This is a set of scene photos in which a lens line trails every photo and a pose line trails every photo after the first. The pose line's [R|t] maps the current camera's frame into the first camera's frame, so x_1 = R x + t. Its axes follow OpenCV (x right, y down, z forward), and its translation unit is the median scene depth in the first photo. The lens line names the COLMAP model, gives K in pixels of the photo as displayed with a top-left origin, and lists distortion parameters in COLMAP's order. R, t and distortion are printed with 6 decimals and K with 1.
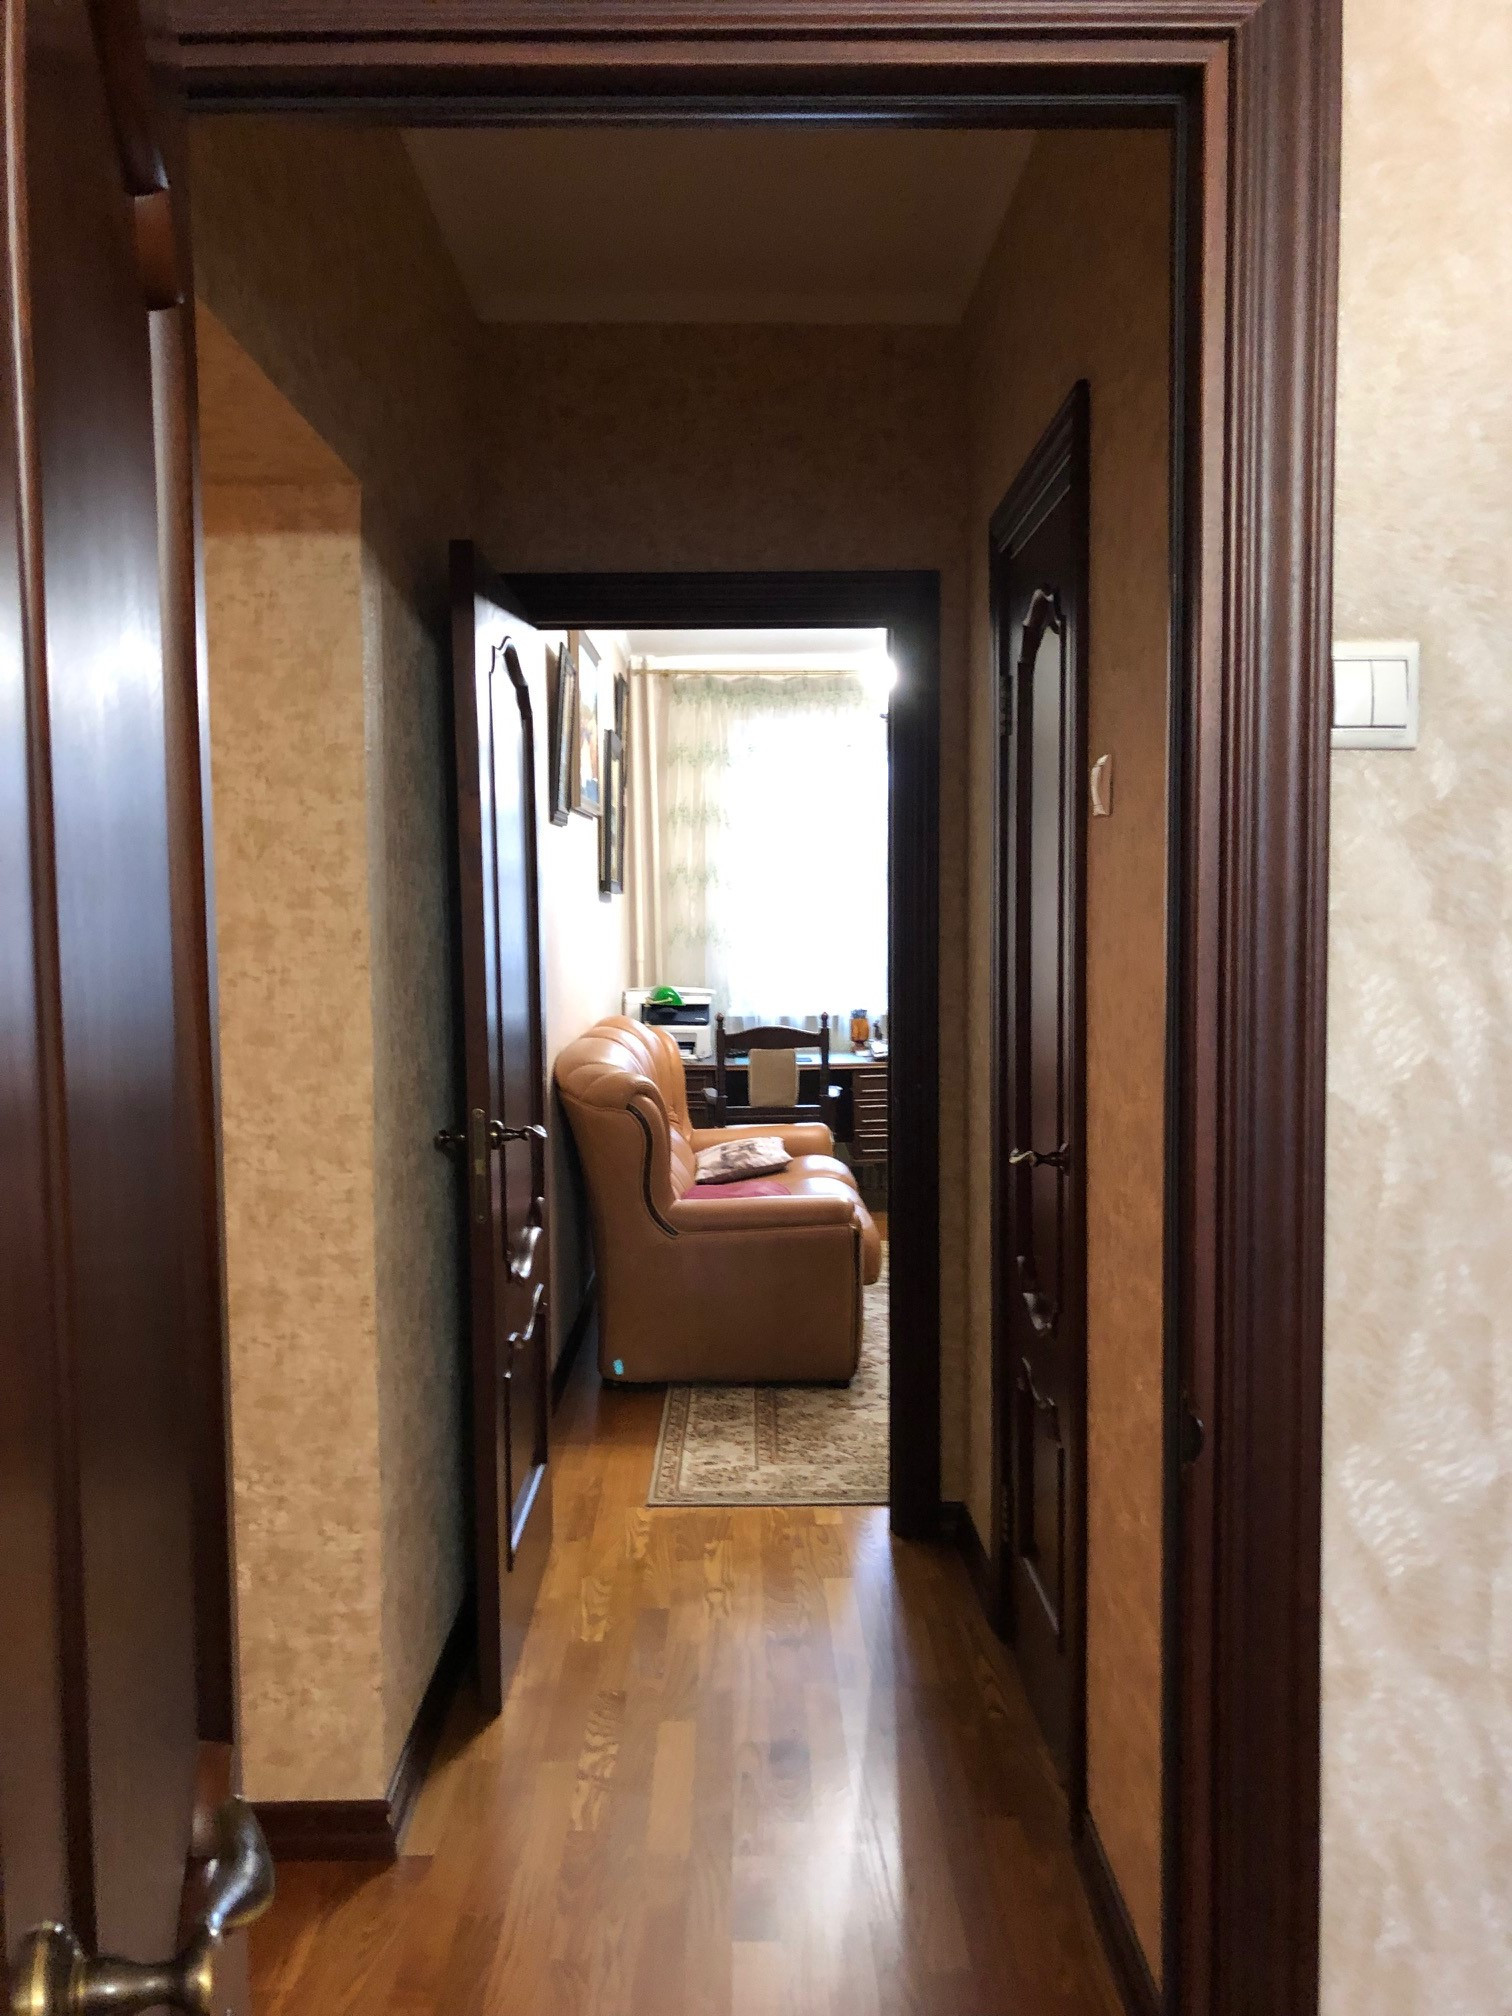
lens RADIAL K [[1643.9, 0, 760.6], [0, 1643.9, 1006.6], [0, 0, 1]] dist [0.030649, -0.039115]
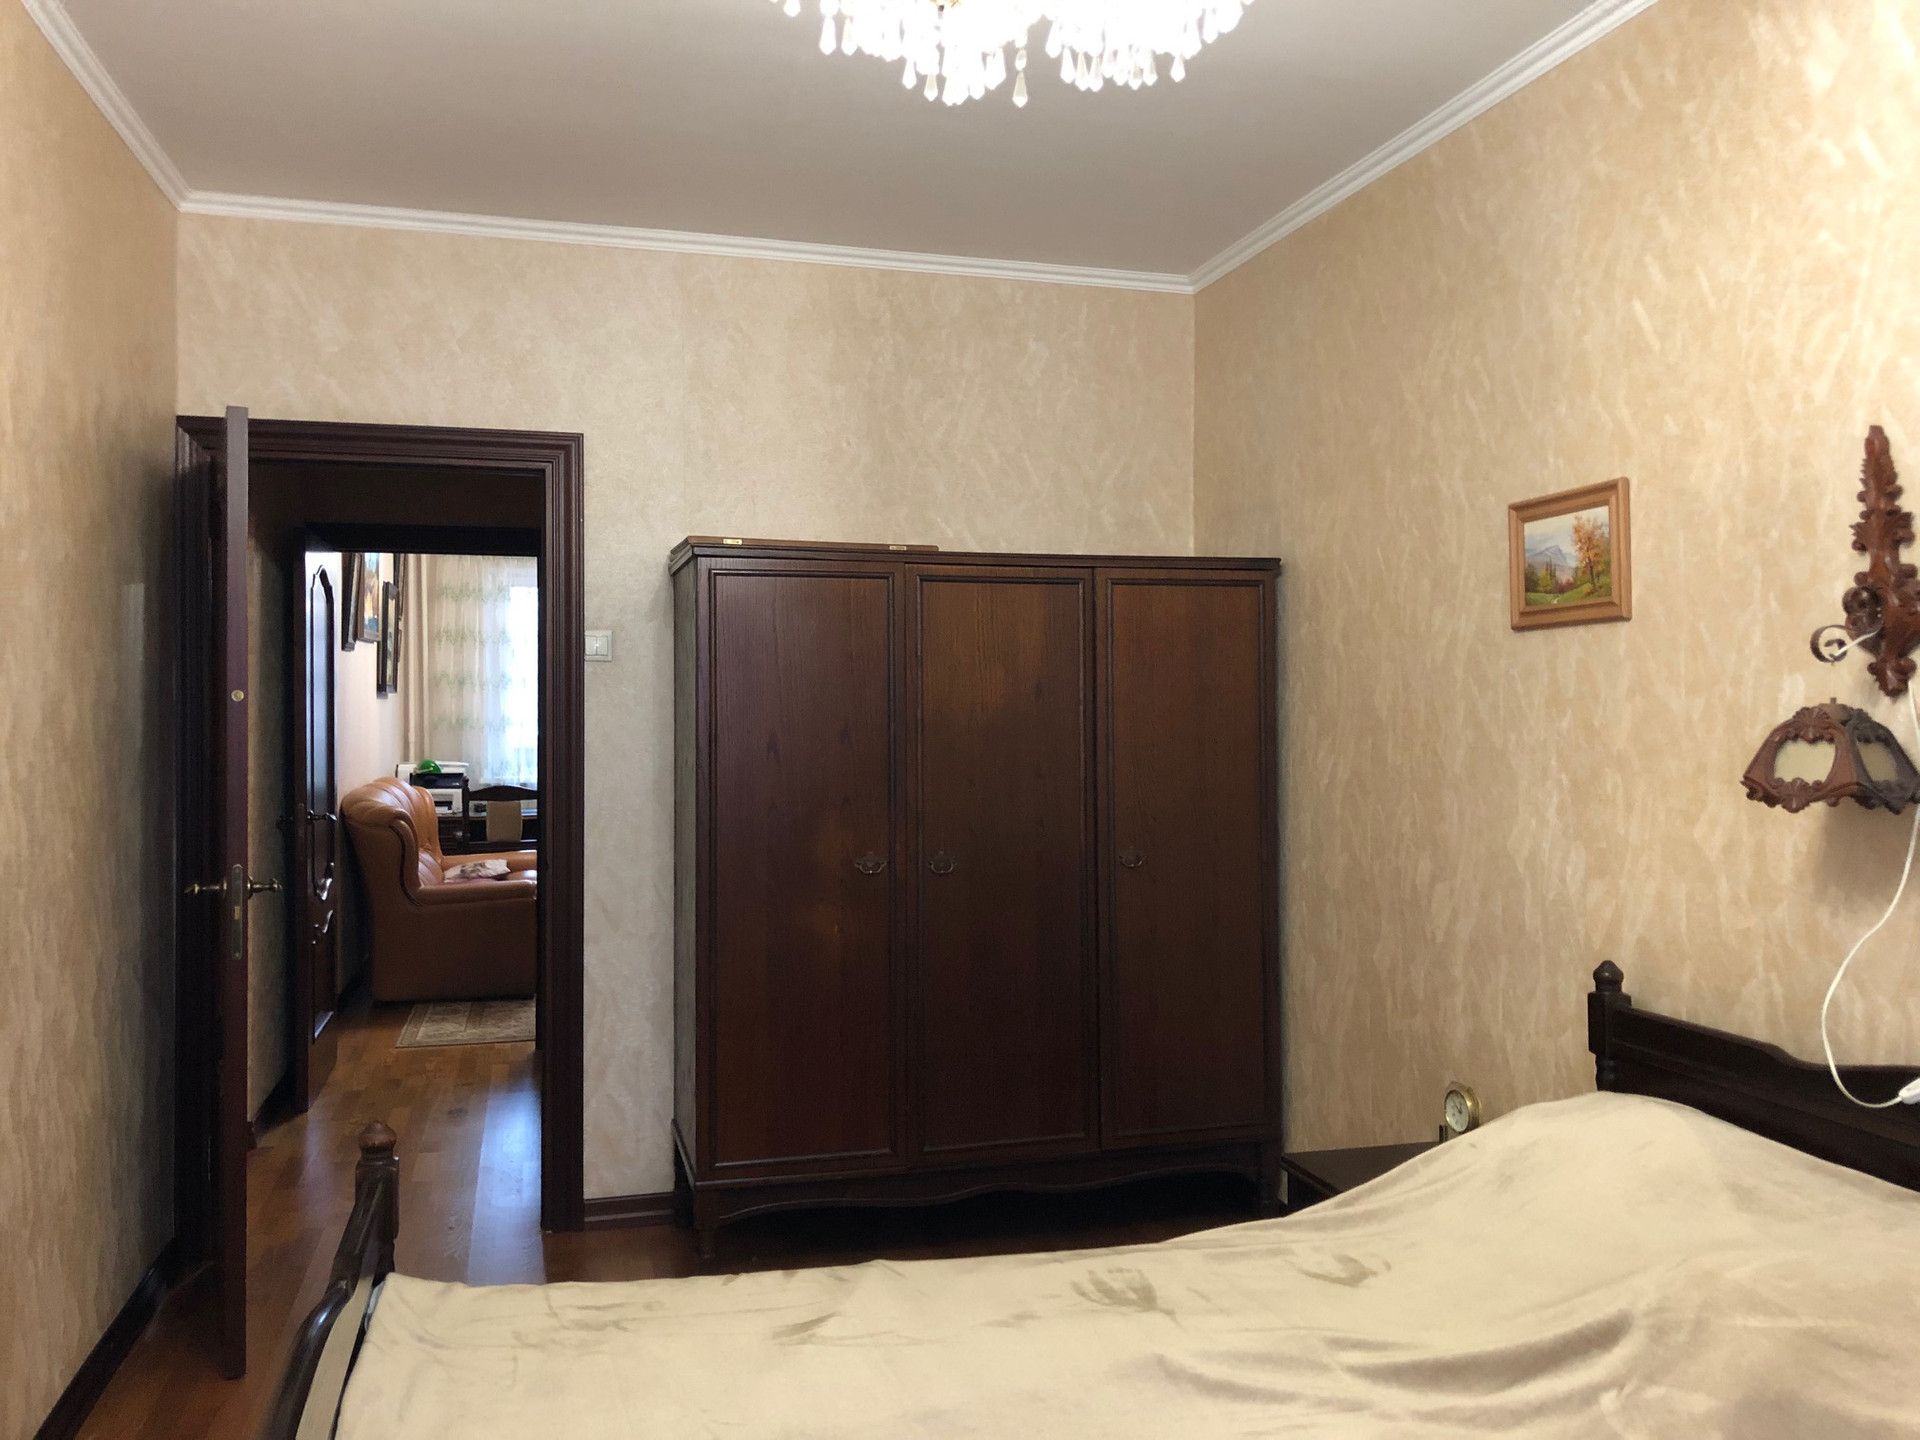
lens RADIAL K [[1565.6, 0, 965.3], [0, 1565.6, 702.7], [0, 0, 1]] dist [0.030649, -0.039115]
pose [[0.968360, 0.009678, 0.249372, 0.072931], [0.005671, 0.998136, -0.060761, 0.033286], [-0.249495, 0.060253, 0.966500, -0.582830]]
